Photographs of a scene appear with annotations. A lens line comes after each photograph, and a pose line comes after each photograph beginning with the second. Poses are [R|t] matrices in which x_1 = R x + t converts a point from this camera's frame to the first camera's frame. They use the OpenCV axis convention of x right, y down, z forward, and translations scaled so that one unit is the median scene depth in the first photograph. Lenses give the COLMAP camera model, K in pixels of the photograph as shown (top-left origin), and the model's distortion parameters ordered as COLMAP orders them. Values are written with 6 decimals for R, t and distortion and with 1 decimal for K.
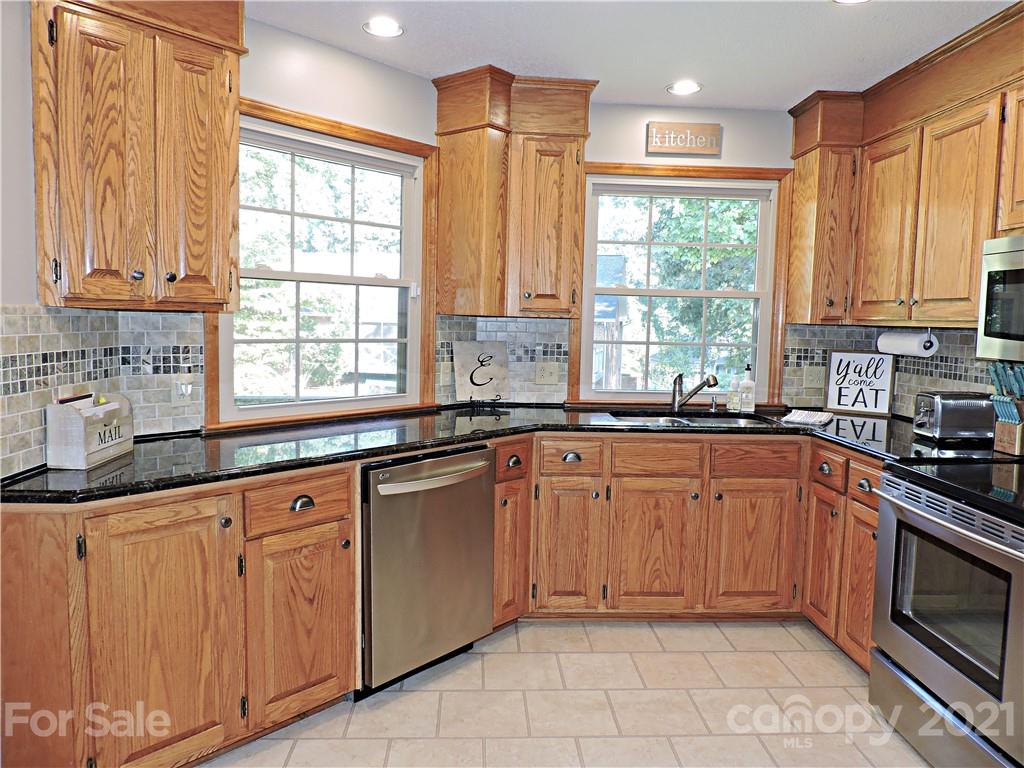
lens RADIAL K [[724.7, 0, 512.0], [0, 724.7, 384.0], [0, 0, 1]] dist [-0.026528, 0.003063]
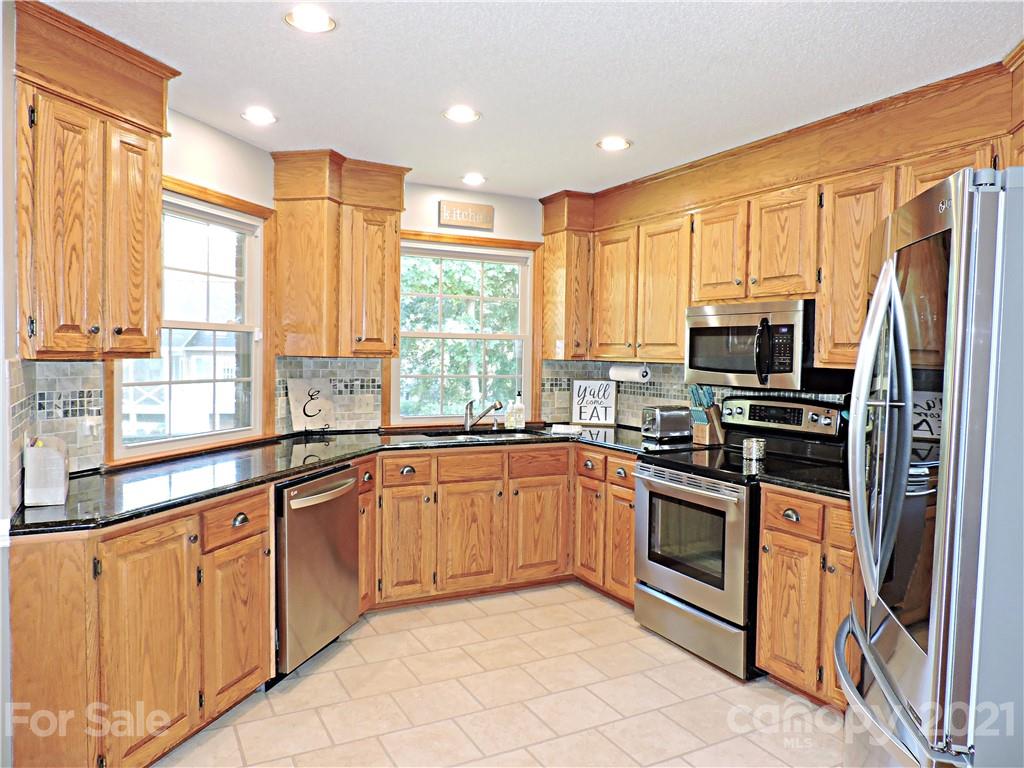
lens RADIAL K [[724.7, 0, 512.0], [0, 724.7, 384.0], [0, 0, 1]] dist [-0.026528, 0.003063]
pose [[0.904876, -0.025791, 0.424893, -0.275463], [0.041867, 0.998715, -0.028541, -0.004228], [-0.423611, 0.043615, 0.904794, -0.198256]]
